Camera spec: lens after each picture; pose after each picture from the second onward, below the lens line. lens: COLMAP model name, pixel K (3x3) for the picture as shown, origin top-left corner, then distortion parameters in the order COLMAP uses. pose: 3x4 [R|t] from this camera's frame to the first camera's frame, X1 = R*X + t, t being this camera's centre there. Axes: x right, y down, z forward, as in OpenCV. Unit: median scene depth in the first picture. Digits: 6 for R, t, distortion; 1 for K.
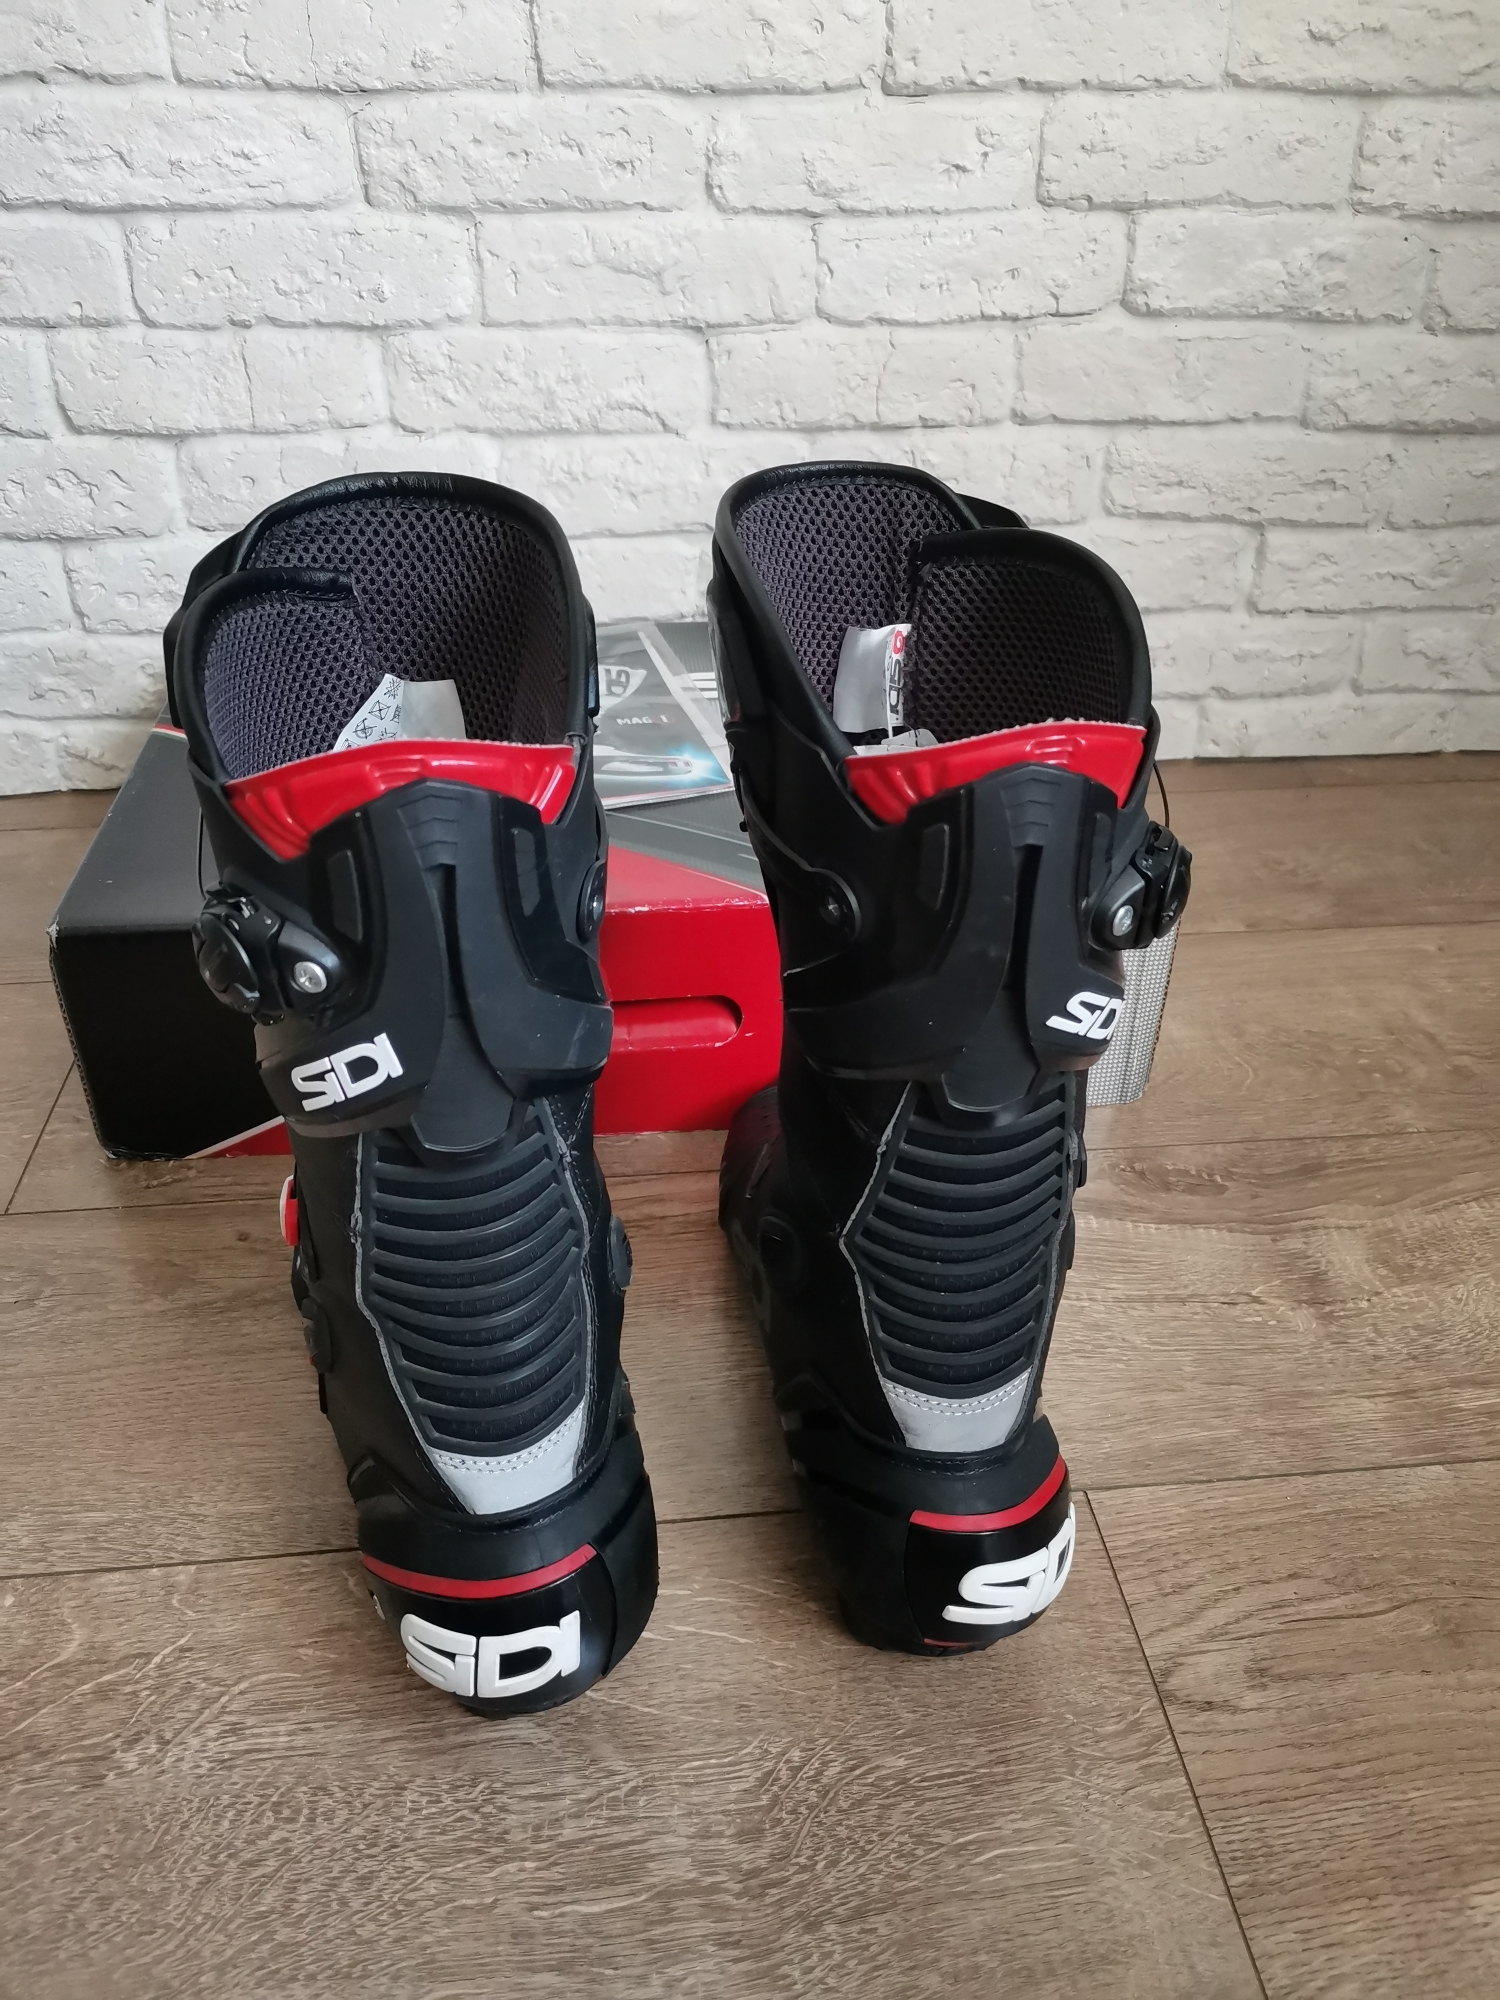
lens RADIAL K [[1615.5, 0, 747.8], [0, 1615.5, 944.6], [0, 0, 1]] dist [0.067121, -0.094572]
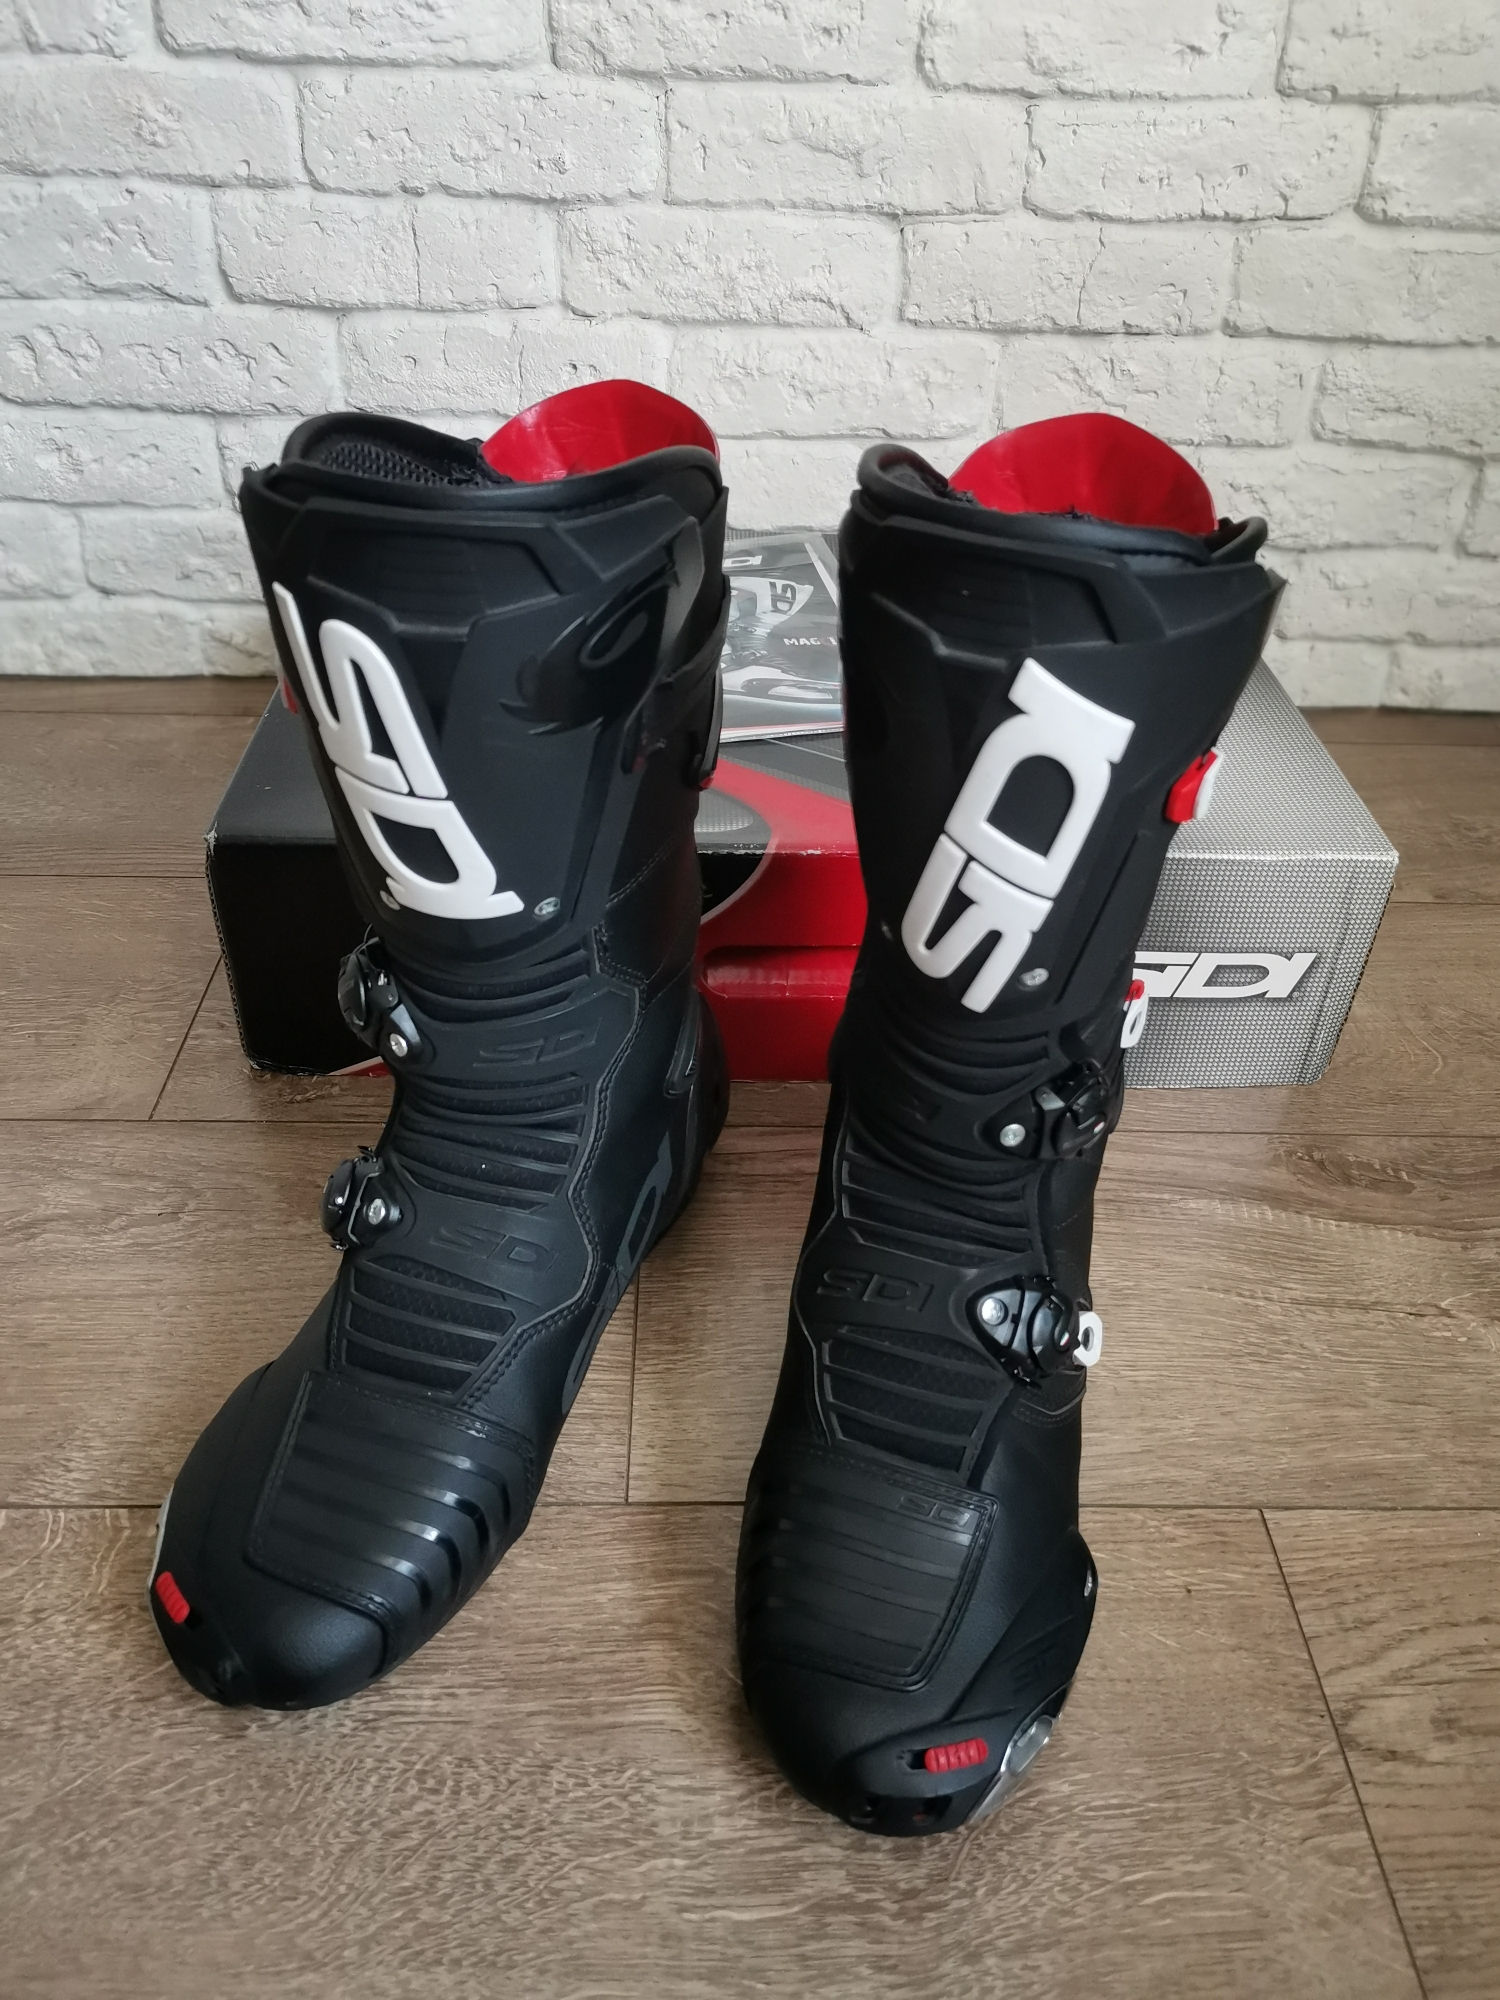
lens RADIAL K [[1615.8, 0, 744.0], [0, 1615.8, 953.3], [0, 0, 1]] dist [0.042250, -0.052960]
pose [[0.996502, 0.067512, -0.049251, -0.044793], [-0.063728, 0.995166, 0.074717, -0.024979], [0.054057, -0.071317, 0.995988, 0.042976]]
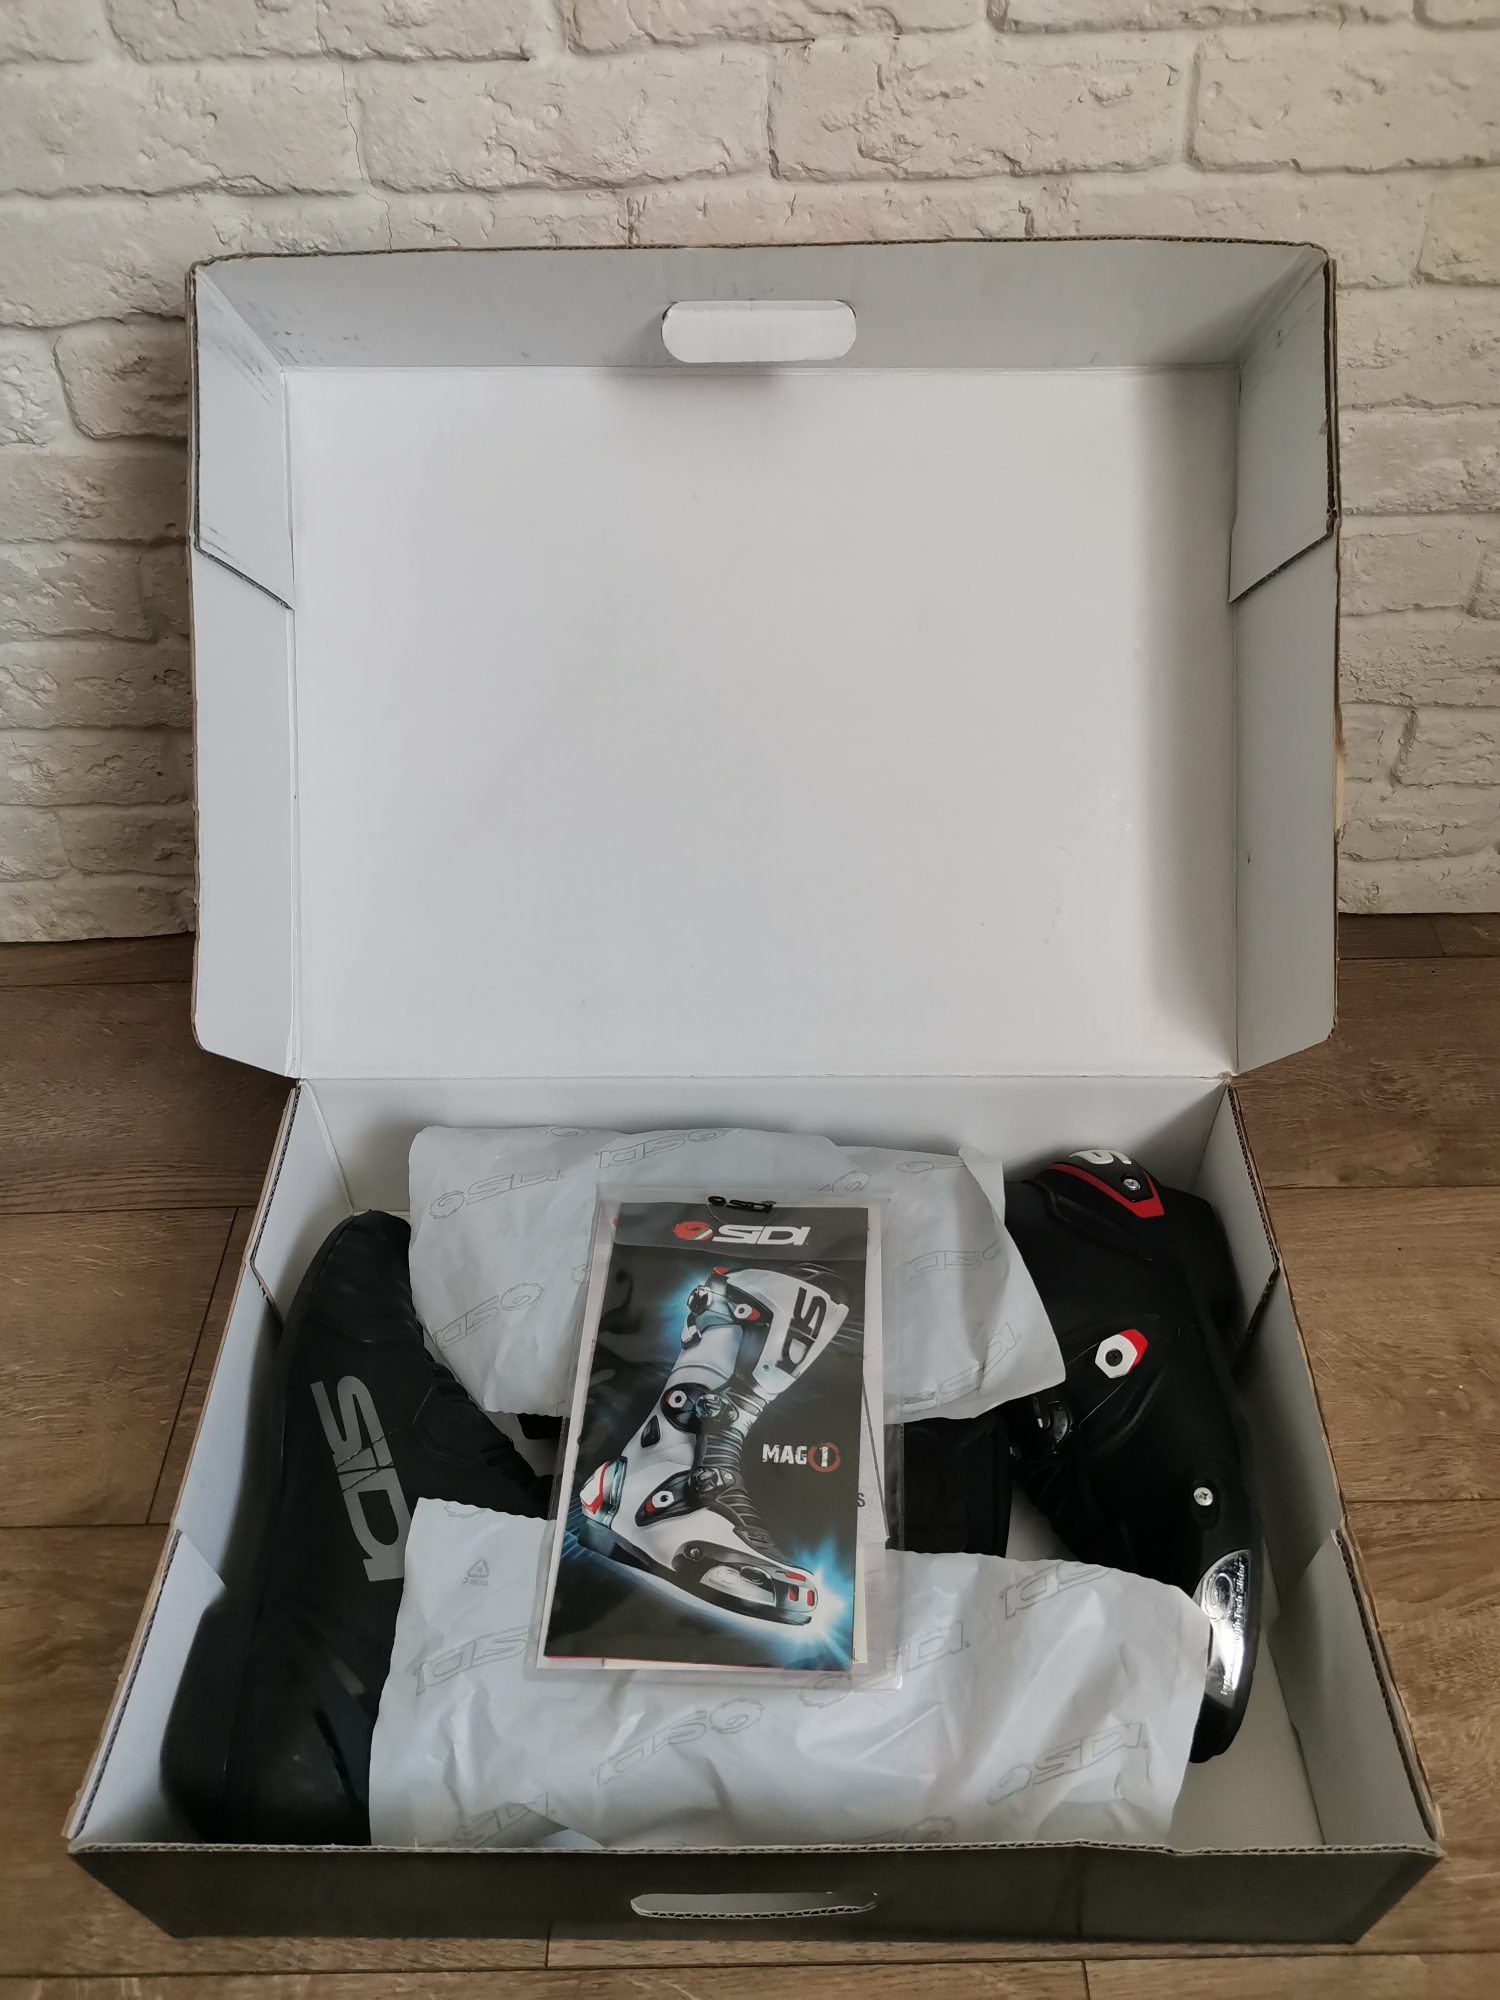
lens RADIAL K [[1615.5, 0, 747.8], [0, 1615.5, 944.6], [0, 0, 1]] dist [0.067121, -0.094572]
pose [[0.995123, 0.045139, -0.087712, 0.029168], [-0.023997, 0.973227, 0.228591, -0.389004], [0.095682, -0.225372, 0.969563, 0.034192]]
